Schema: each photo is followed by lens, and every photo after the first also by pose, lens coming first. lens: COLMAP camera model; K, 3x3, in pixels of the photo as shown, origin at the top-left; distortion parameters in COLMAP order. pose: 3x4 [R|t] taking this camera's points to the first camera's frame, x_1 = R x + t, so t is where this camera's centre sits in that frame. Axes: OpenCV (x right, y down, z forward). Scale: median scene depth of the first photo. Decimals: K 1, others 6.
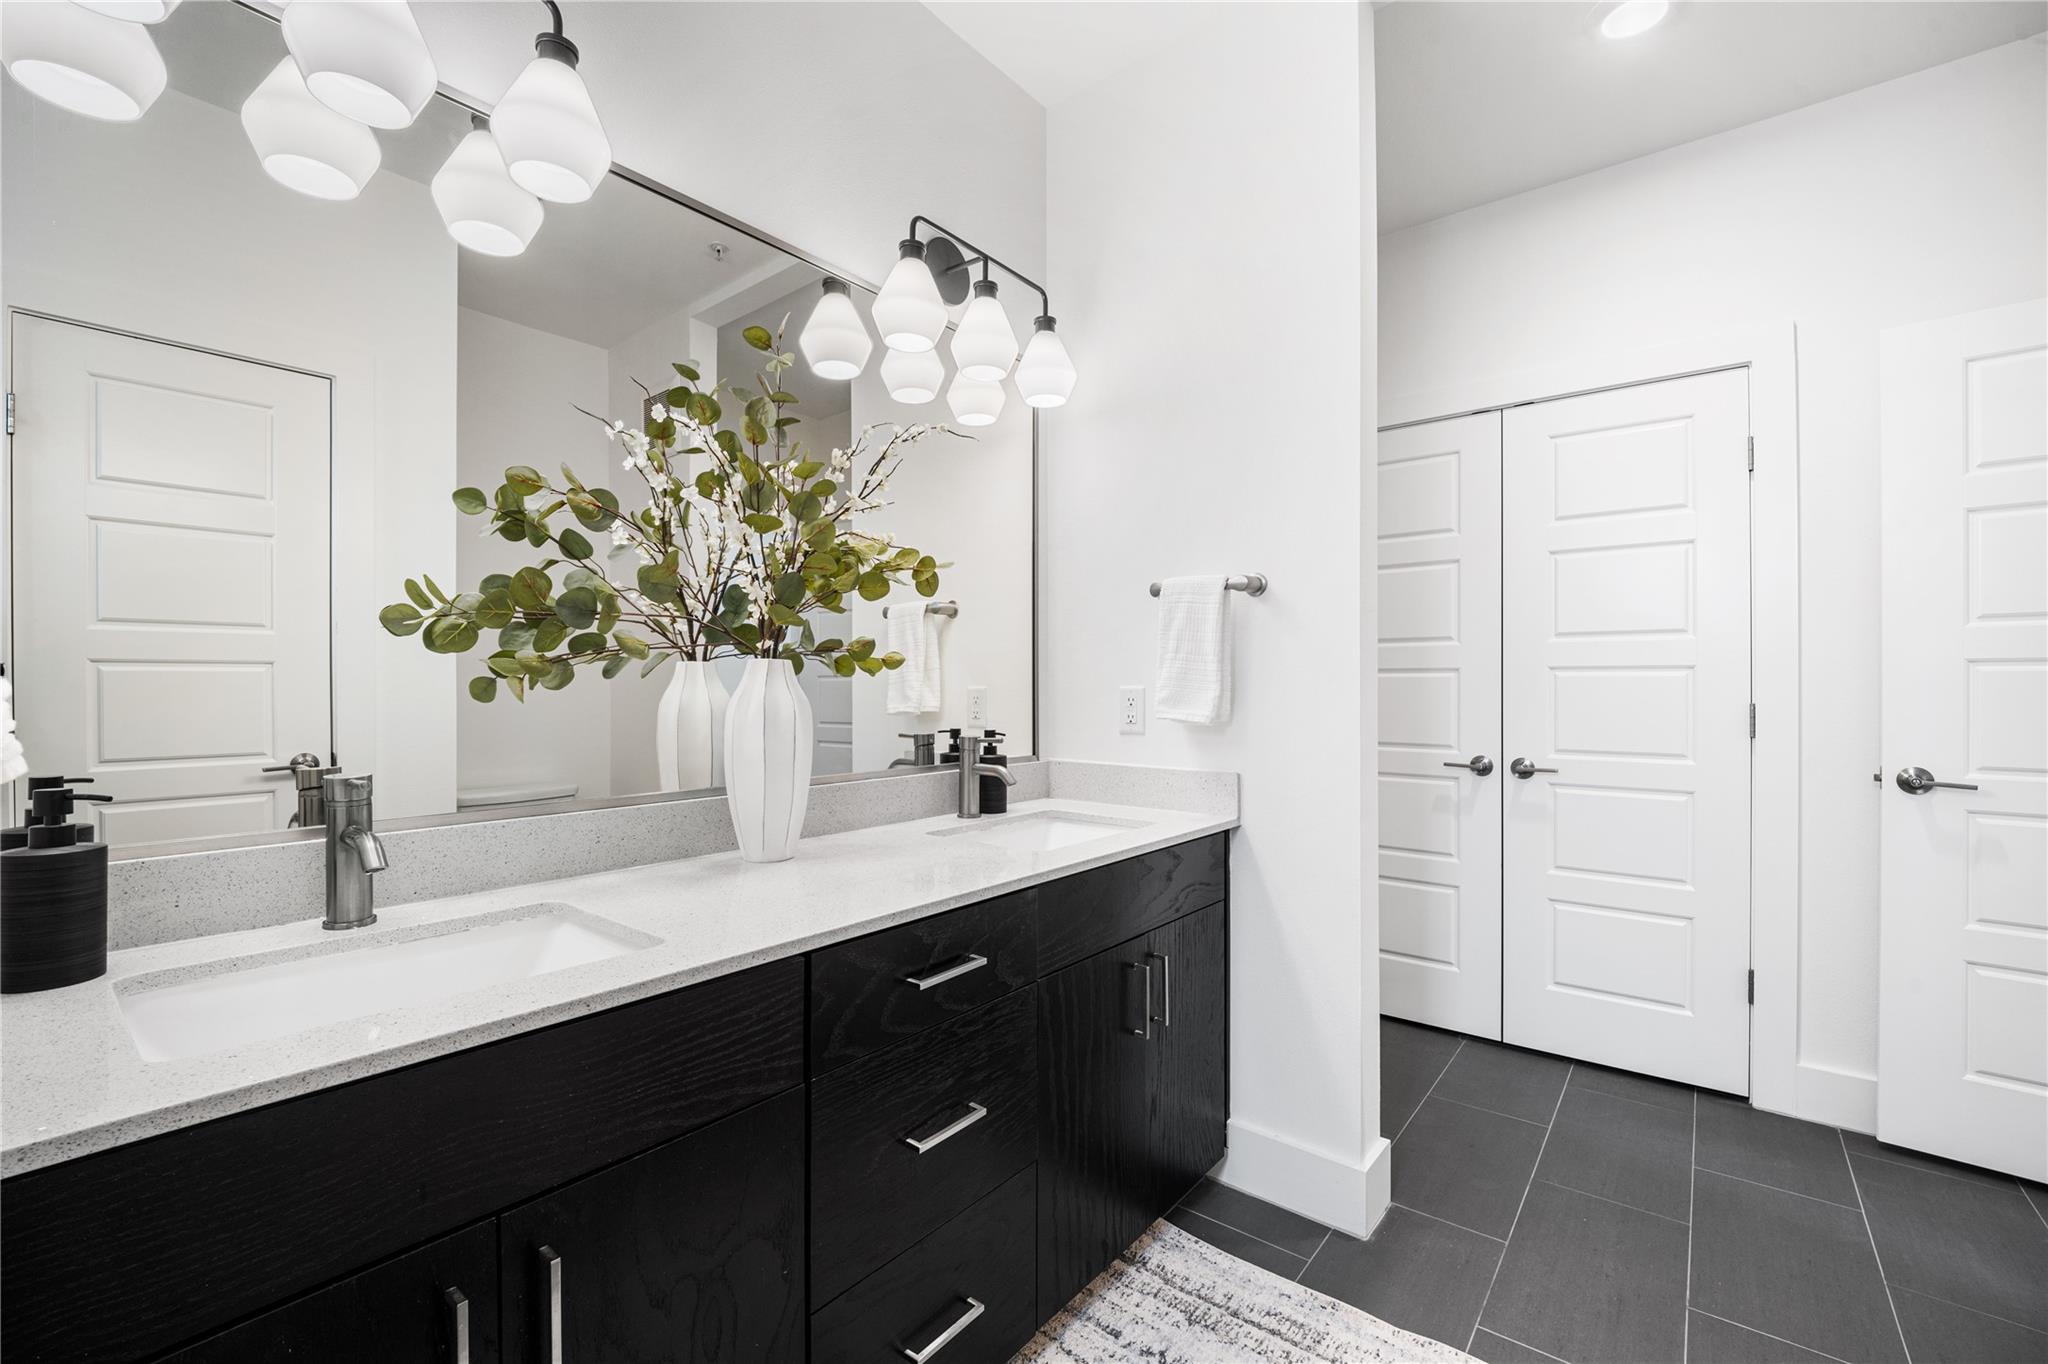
lens RADIAL K [[849.2, 0, 1032.8], [0, 849.2, 679.0], [0, 0, 1]] dist [-0.010023, -0.003965]
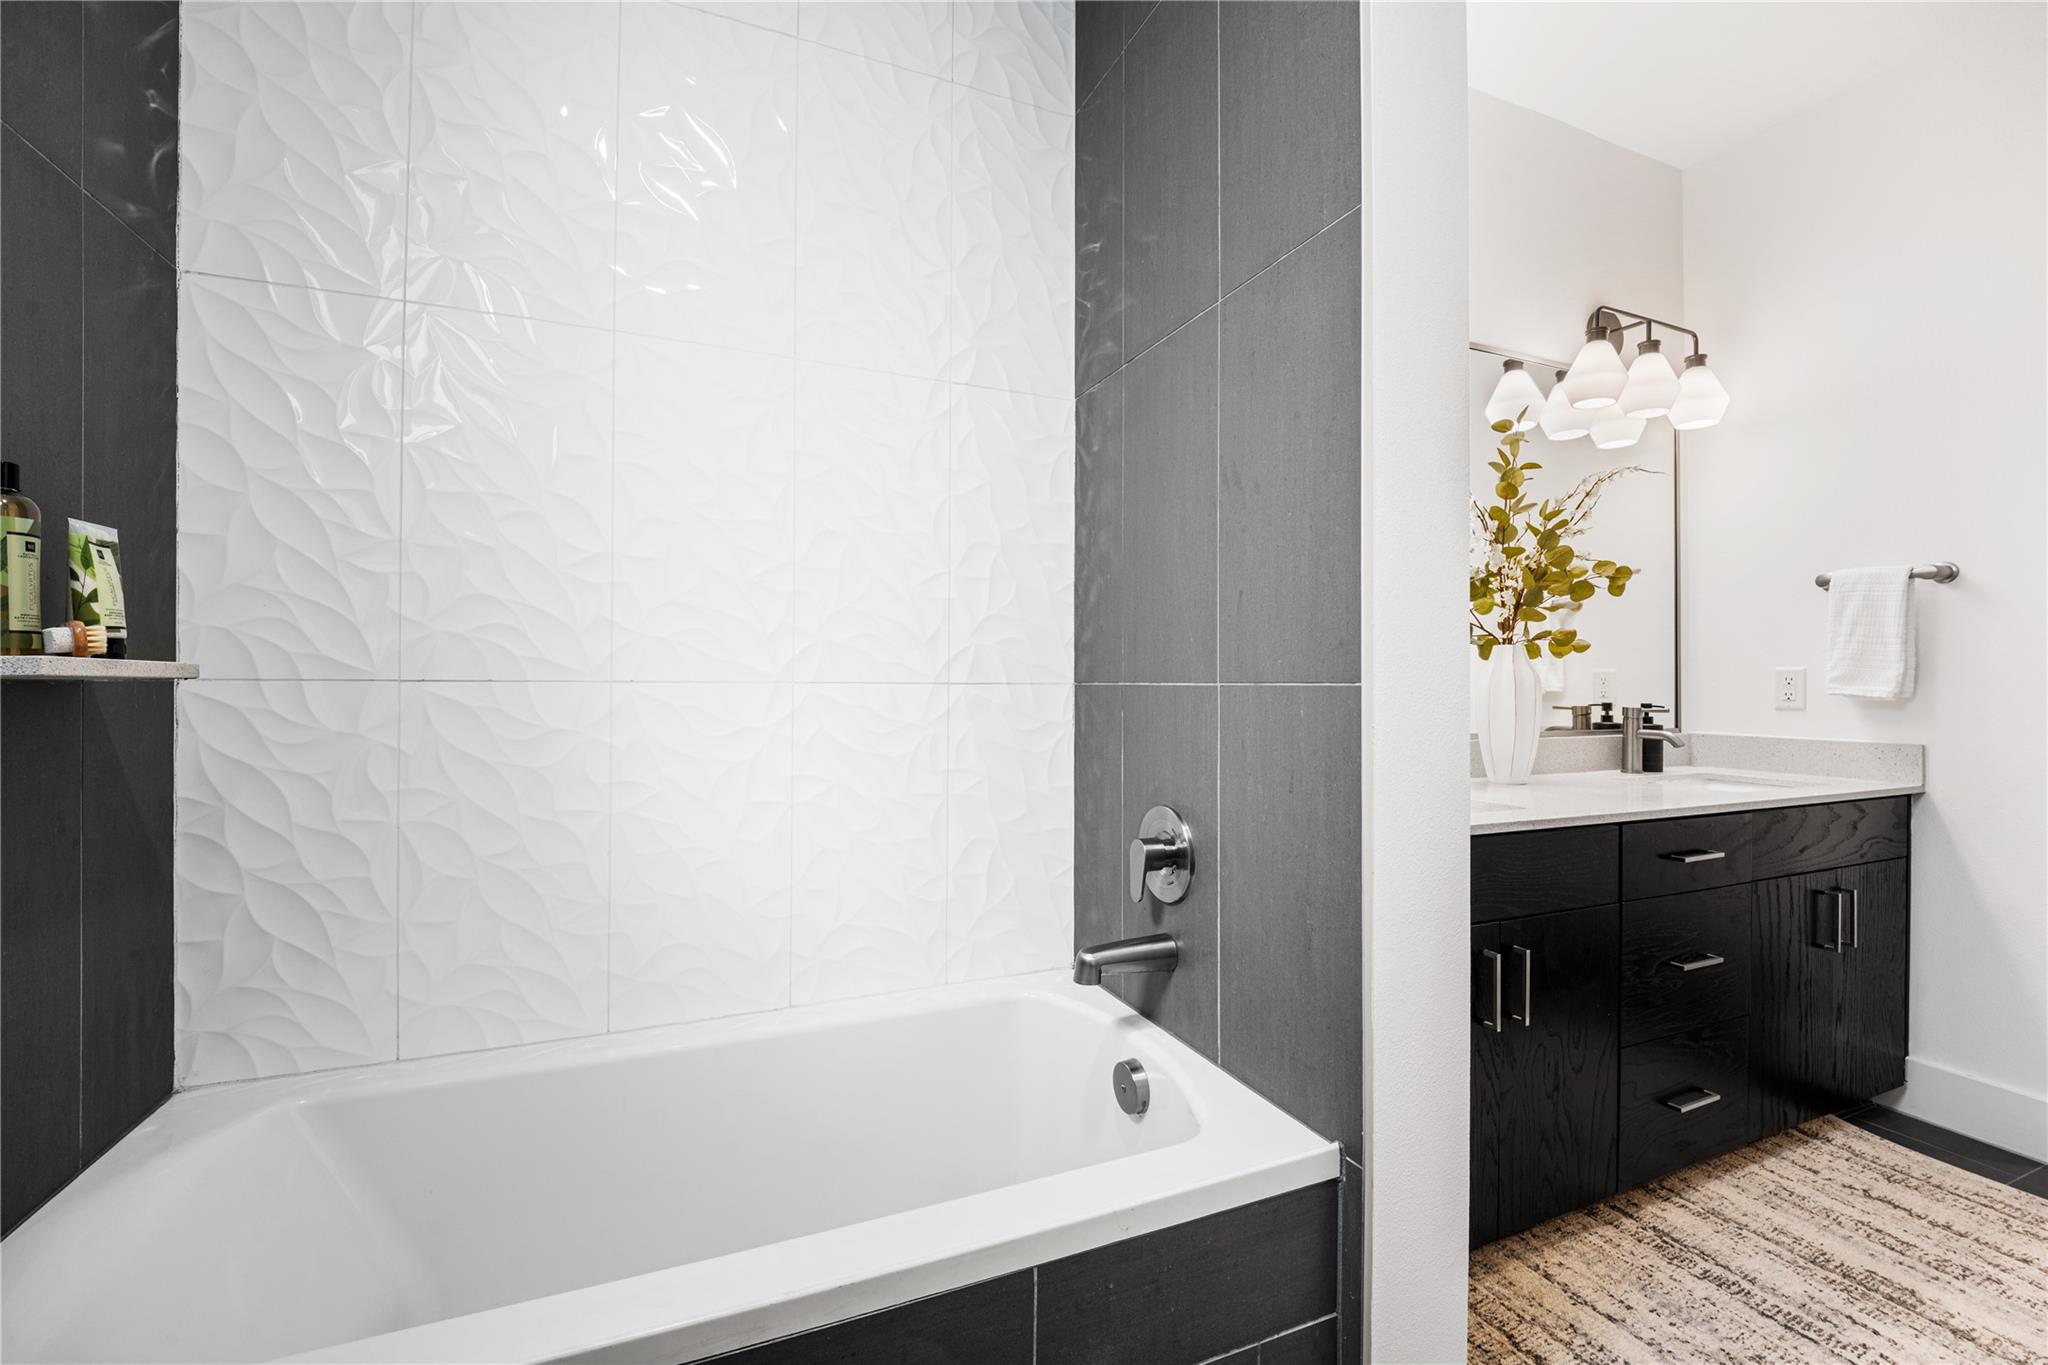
lens RADIAL K [[849.2, 0, 1016.3], [0, 849.2, 687.2], [0, 0, 1]] dist [-0.010023, -0.003965]
pose [[0.879333, 0.002028, -0.476203, -0.280870], [-0.000627, 0.999995, 0.003102, 0.034523], [0.476207, -0.002429, 0.879330, -0.519467]]
